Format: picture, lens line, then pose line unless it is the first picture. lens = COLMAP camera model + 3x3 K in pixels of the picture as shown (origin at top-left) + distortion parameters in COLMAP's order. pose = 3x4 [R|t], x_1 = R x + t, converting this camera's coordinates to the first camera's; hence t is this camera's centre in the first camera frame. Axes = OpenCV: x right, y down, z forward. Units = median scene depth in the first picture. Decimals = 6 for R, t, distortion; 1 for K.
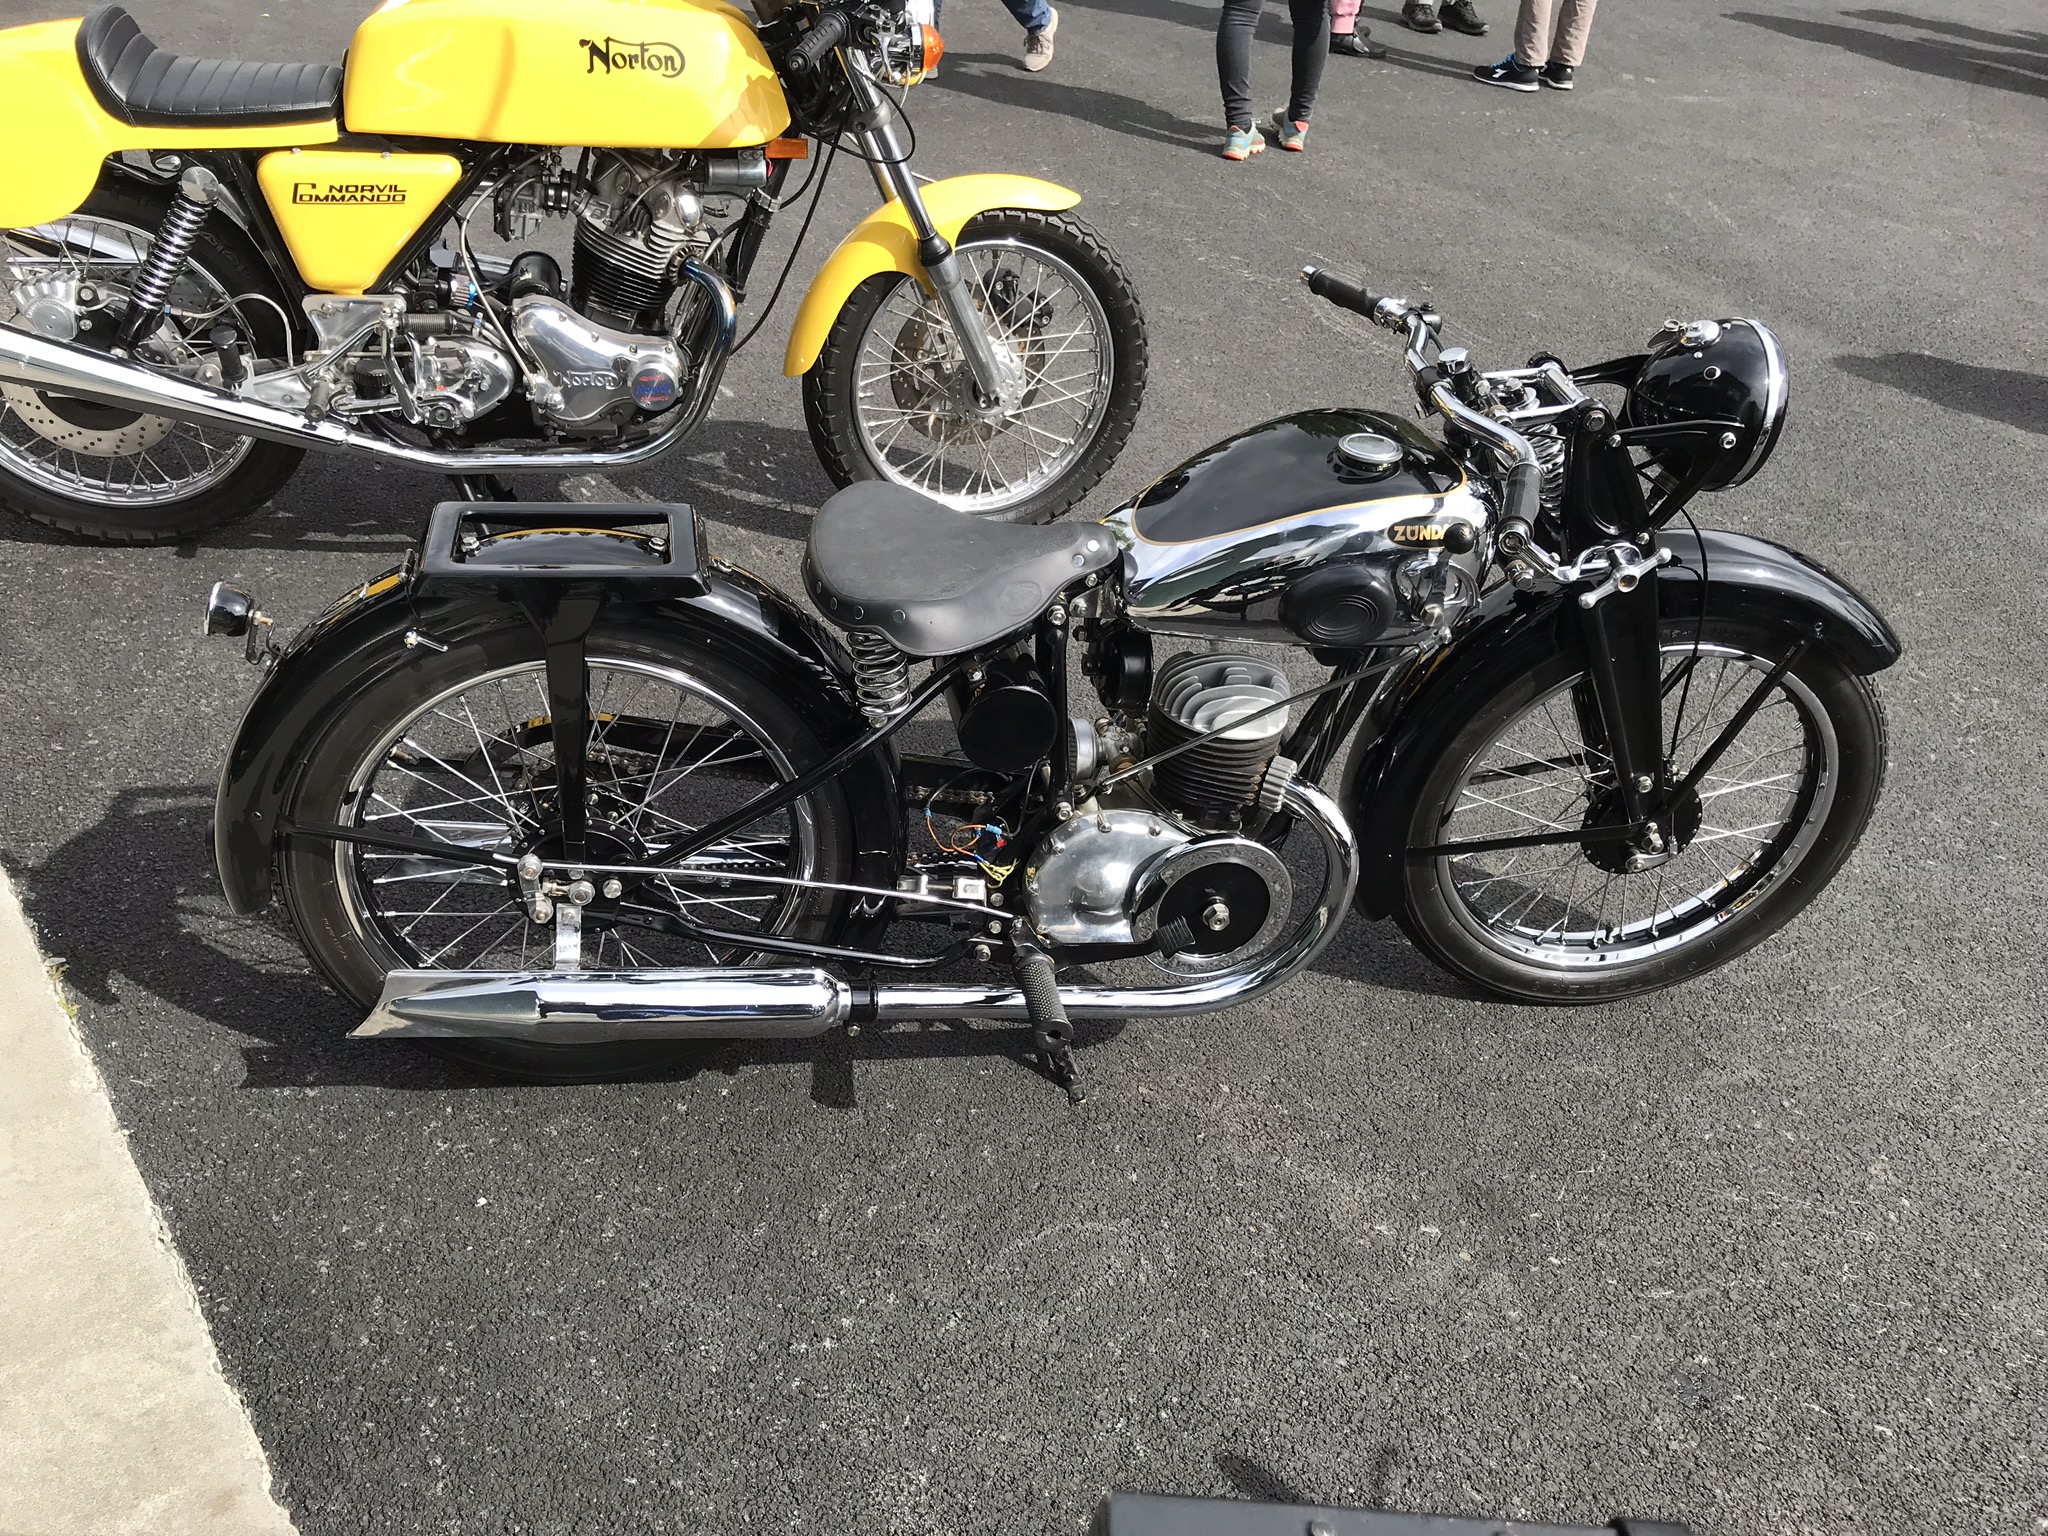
lens RADIAL K [[1675.0, 0, 1022.9], [0, 1675.0, 767.8], [0, 0, 1]] dist [0.029470, -0.025021]
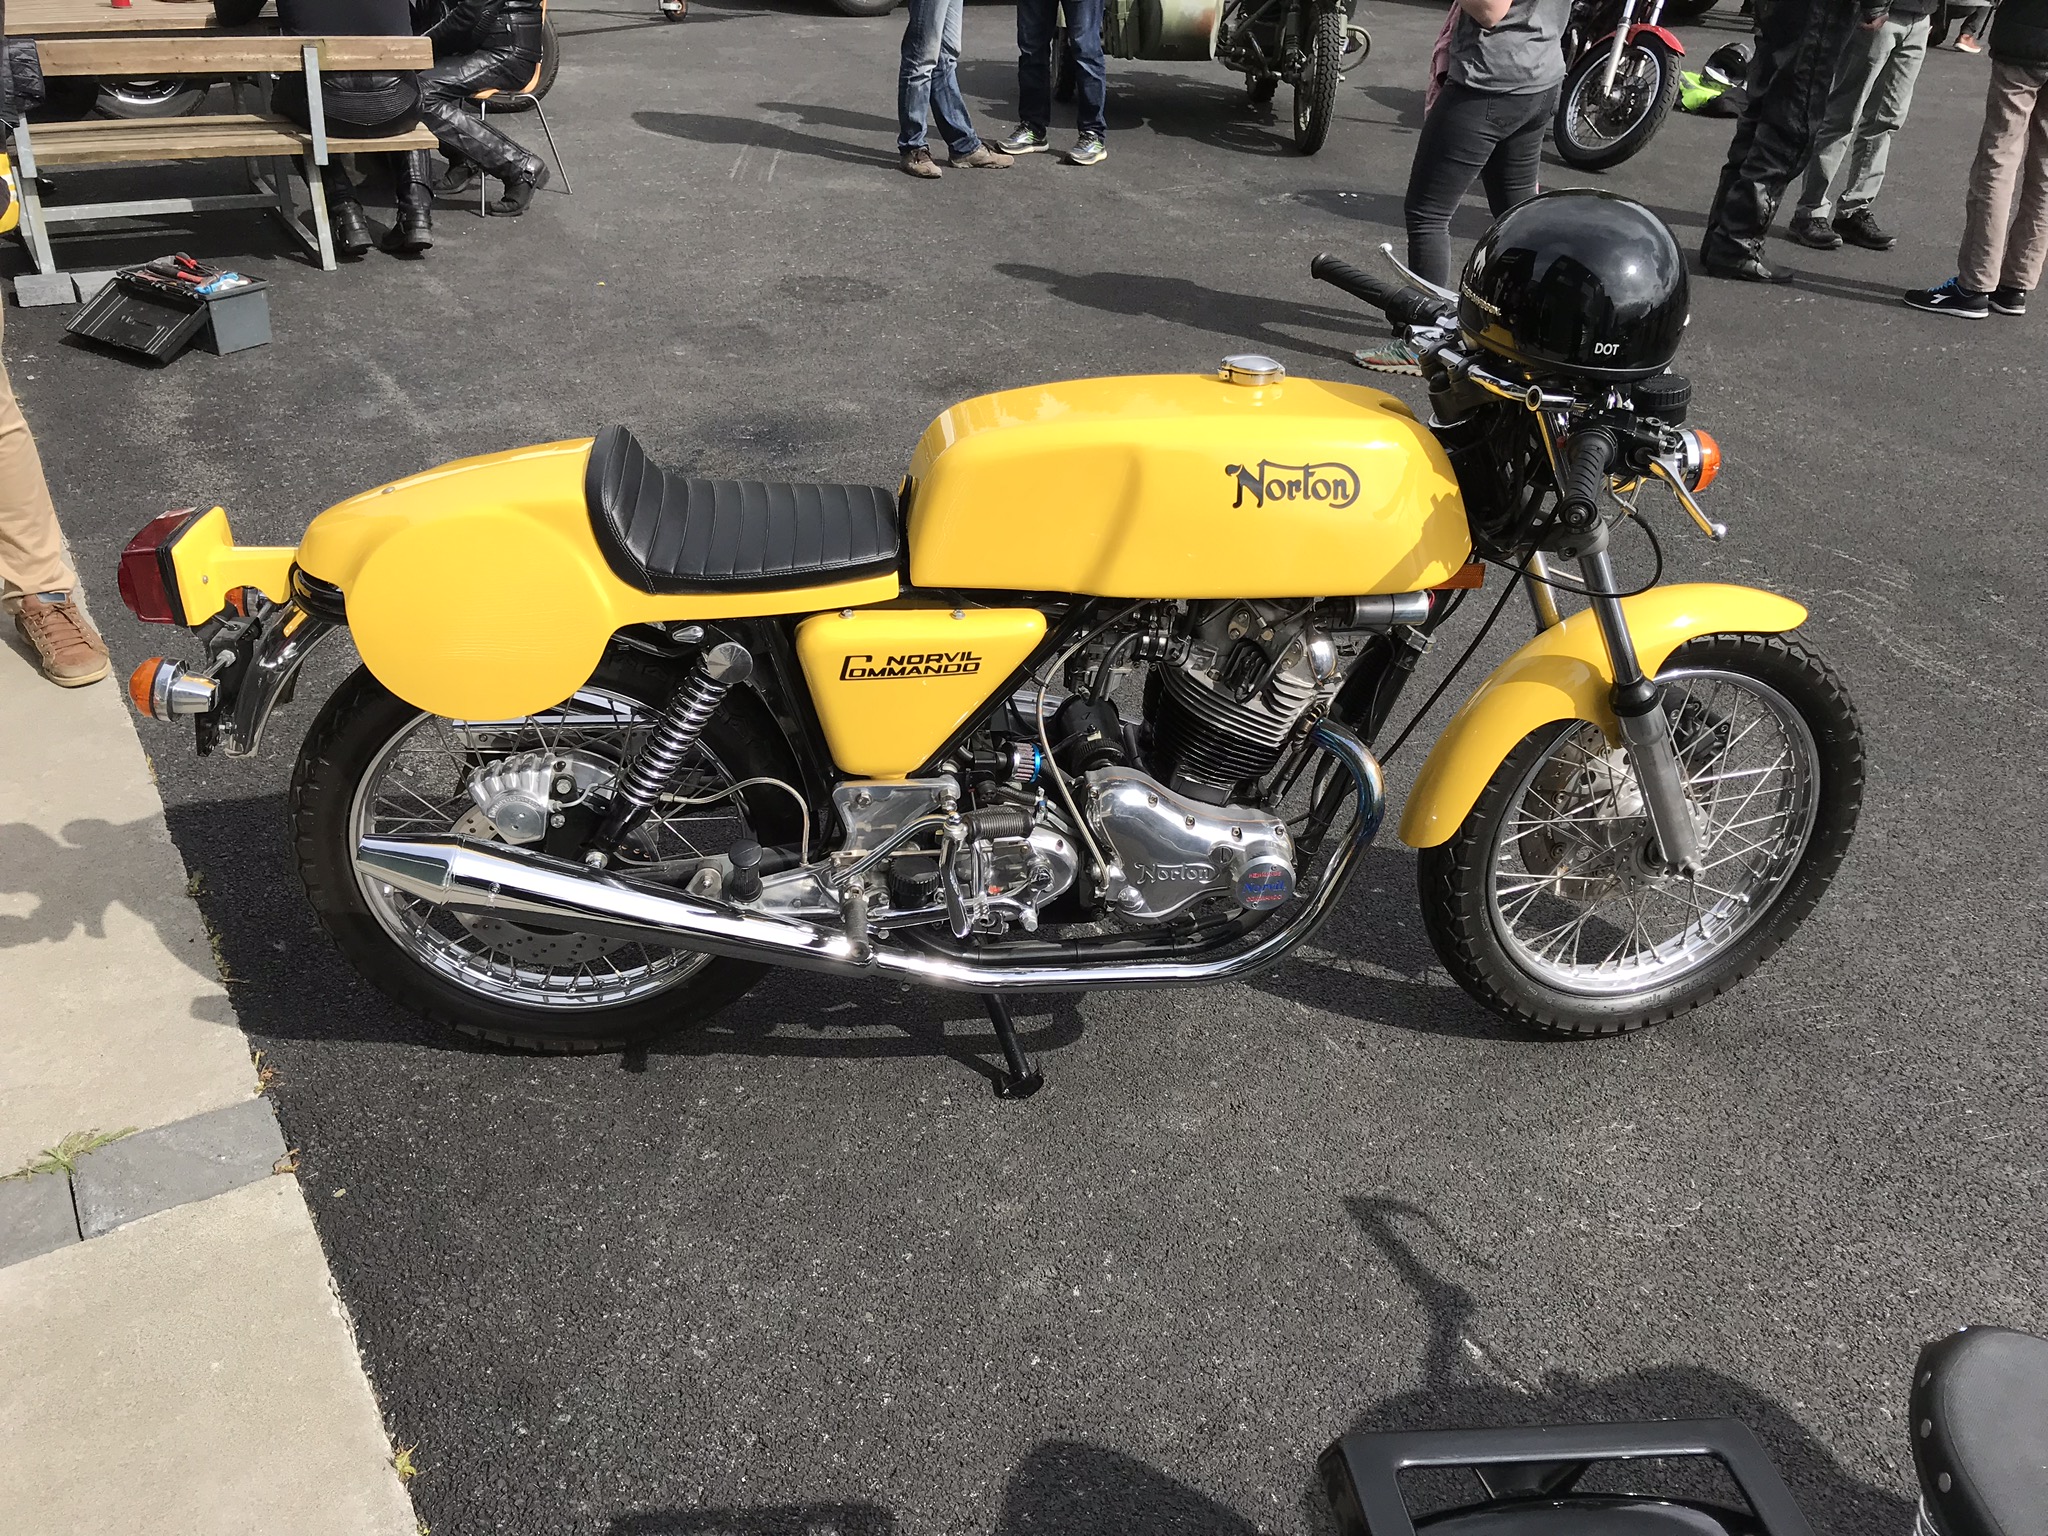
lens RADIAL K [[1675.0, 0, 1029.9], [0, 1675.0, 771.5], [0, 0, 1]] dist [0.029470, -0.025021]
pose [[0.994972, 0.004638, -0.100042, -0.254124], [-0.013054, 0.996411, -0.083639, -0.216541], [0.099295, 0.084524, 0.991462, 0.247004]]
